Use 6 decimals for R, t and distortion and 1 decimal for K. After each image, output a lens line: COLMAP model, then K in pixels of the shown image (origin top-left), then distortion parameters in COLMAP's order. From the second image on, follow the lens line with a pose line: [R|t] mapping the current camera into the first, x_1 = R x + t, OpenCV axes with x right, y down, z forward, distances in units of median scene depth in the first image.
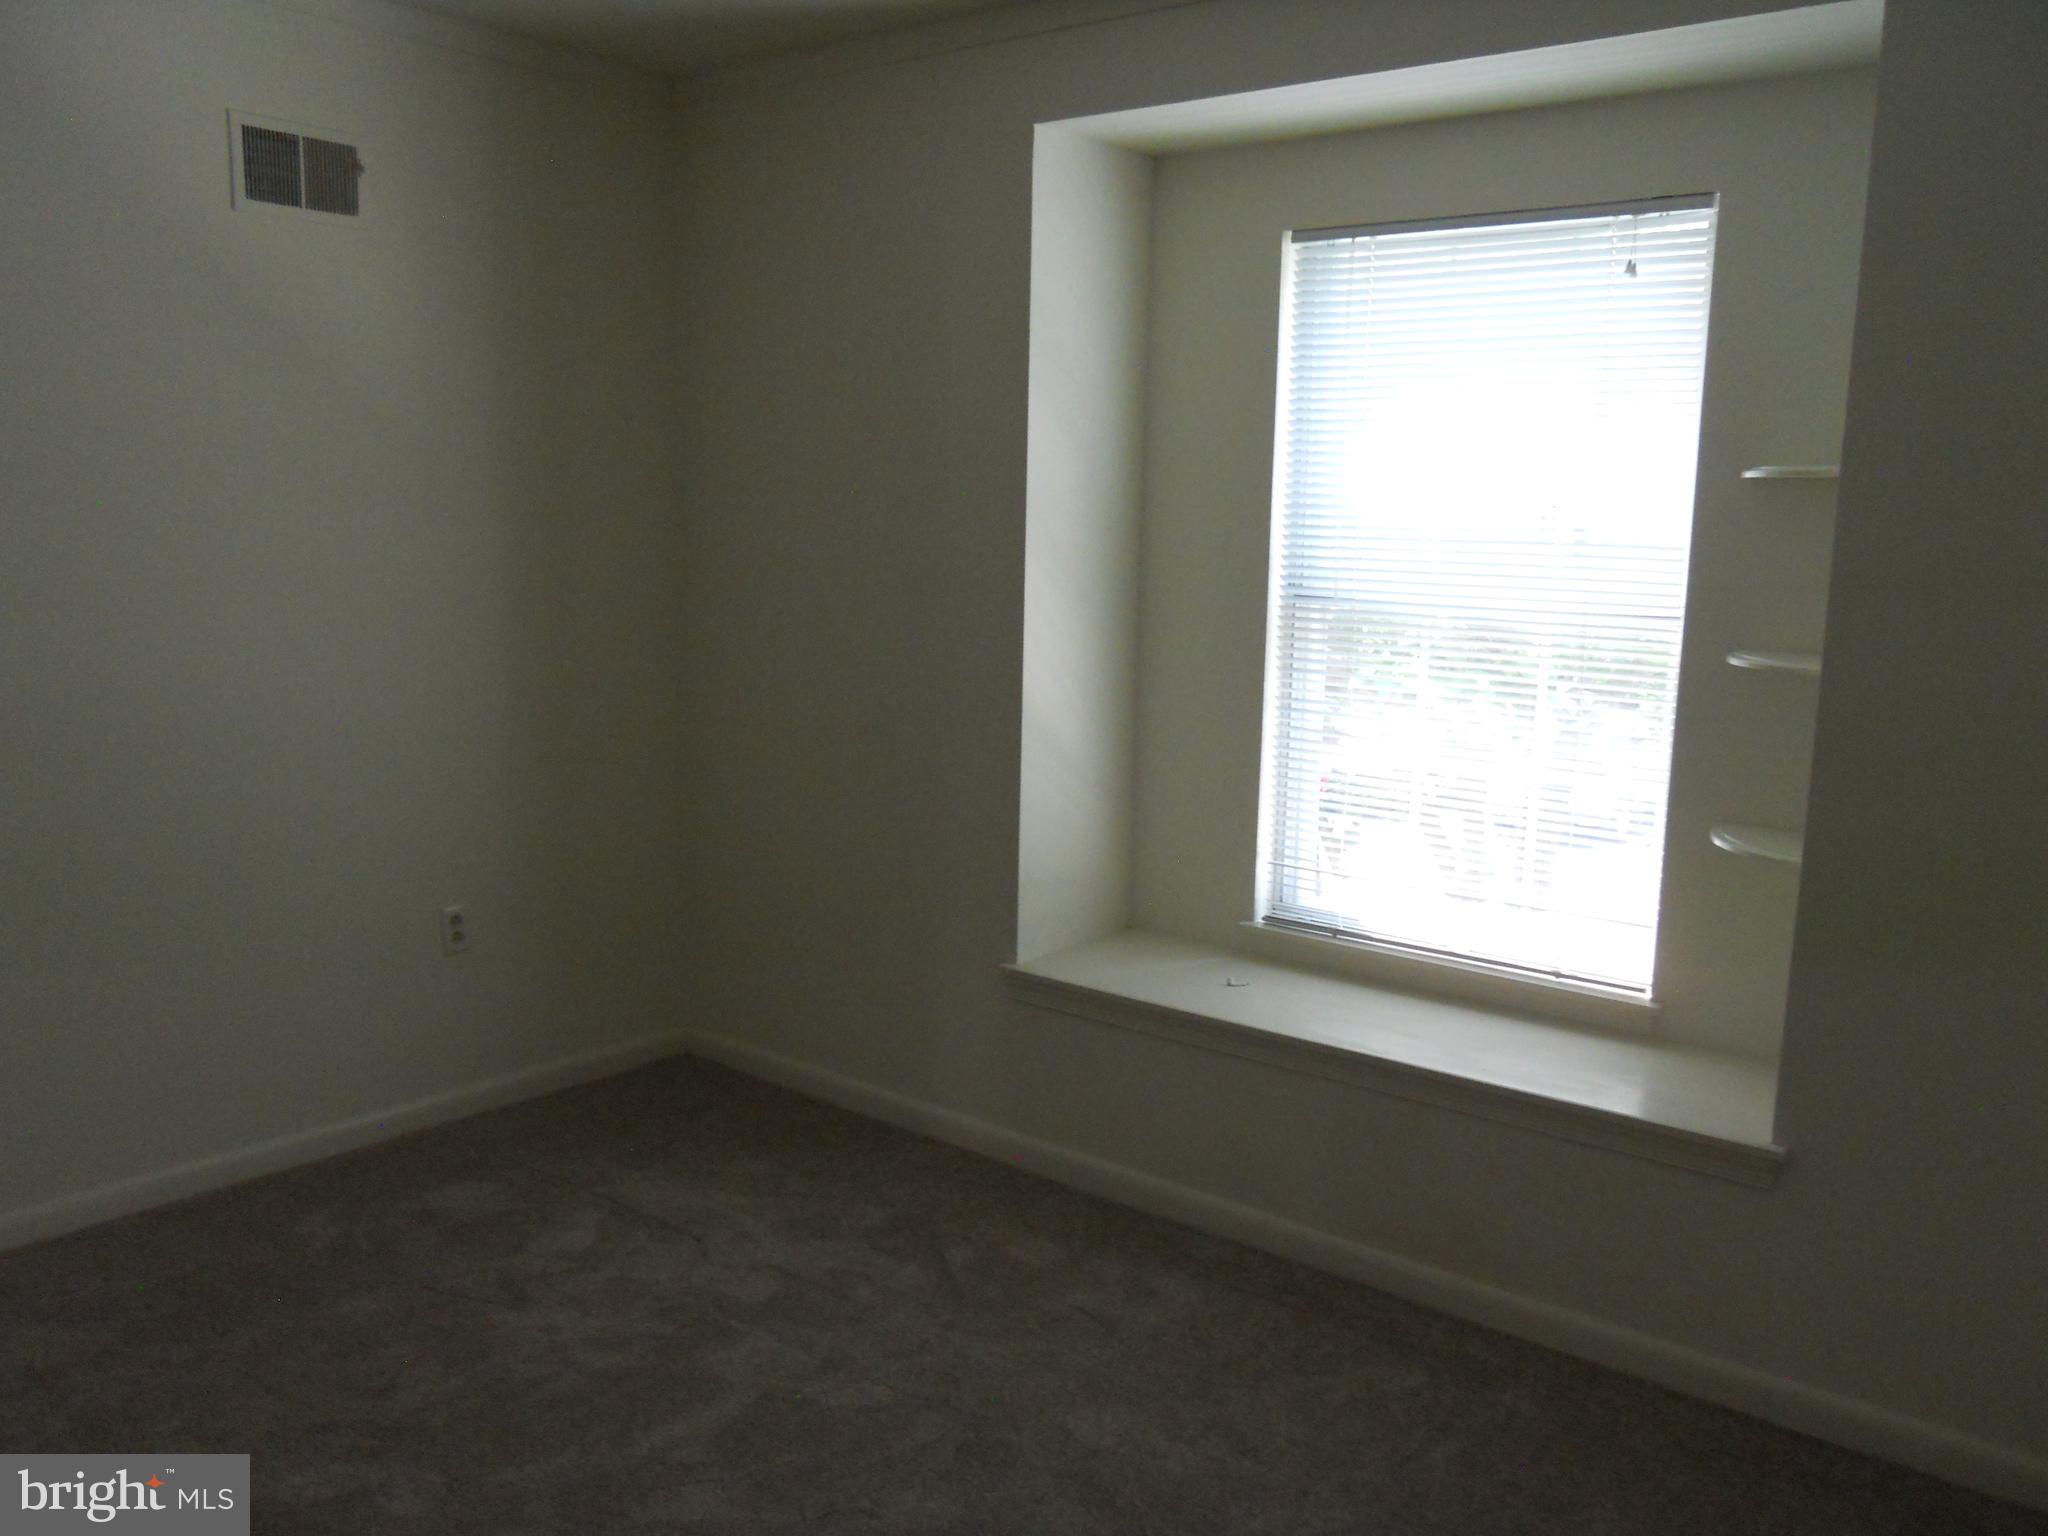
lens RADIAL K [[1666.8, 0, 1024.0], [0, 1666.8, 768.0], [0, 0, 1]] dist [-0.061864, 0.006096]
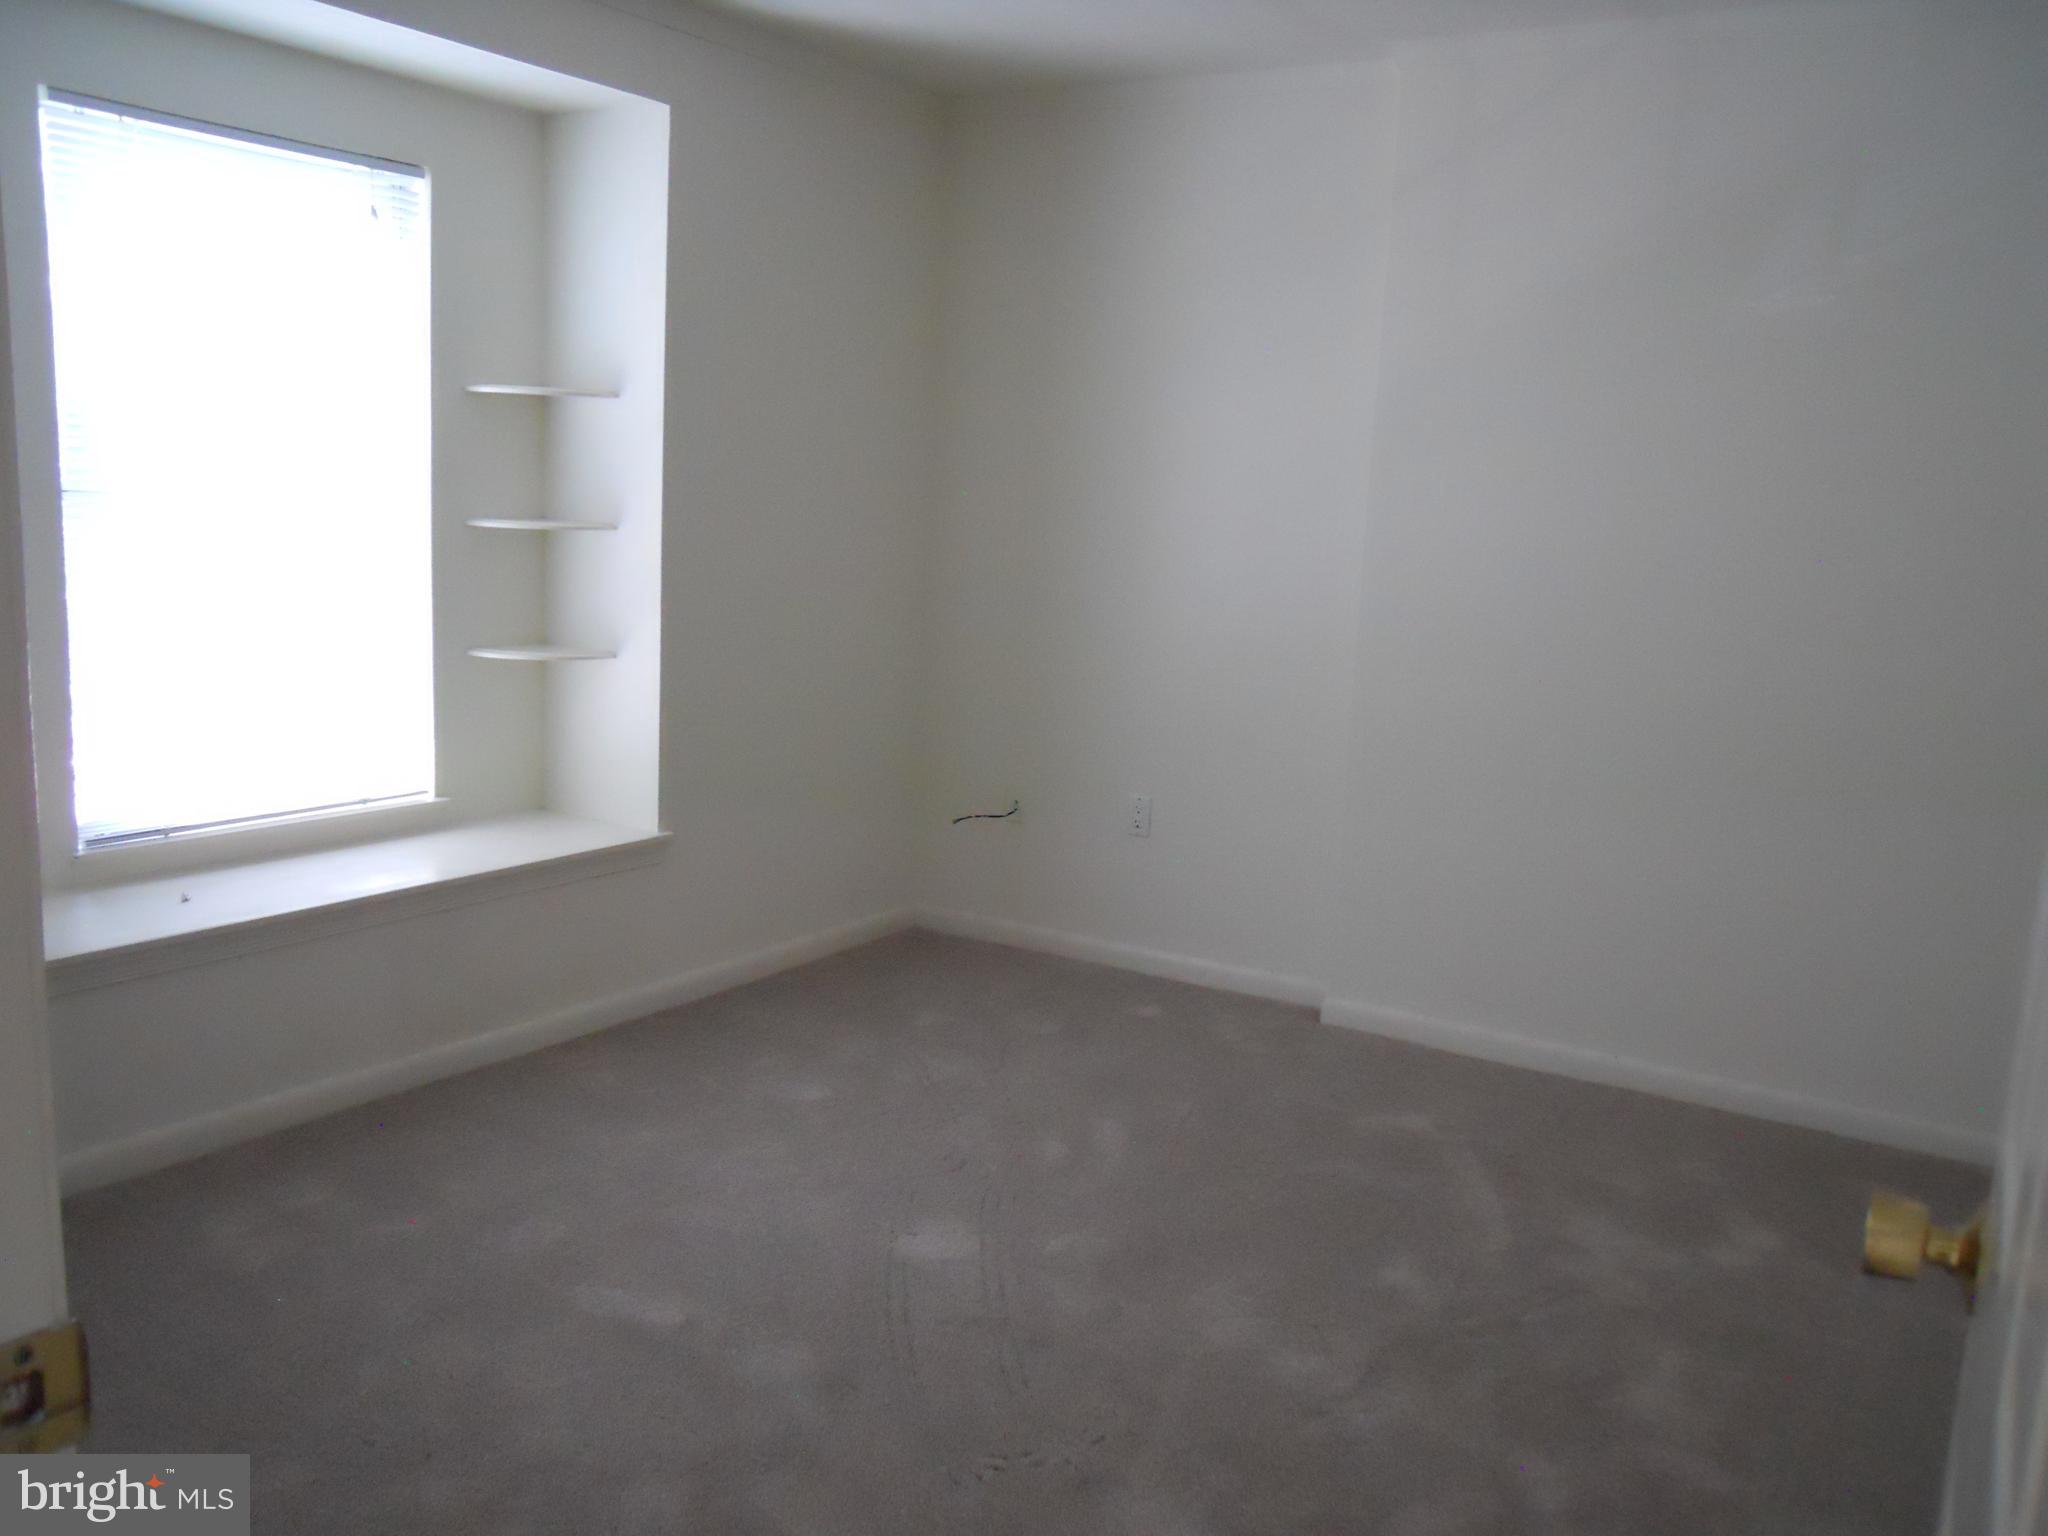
lens RADIAL K [[1666.8, 0, 1024.0], [0, 1666.8, 768.0], [0, 0, 1]] dist [-0.061864, 0.006096]
pose [[-0.098352, -0.222173, 0.970034, -0.585701], [0.053058, 0.972203, 0.228049, -0.098110], [-0.993736, 0.073897, -0.083831, 0.411480]]
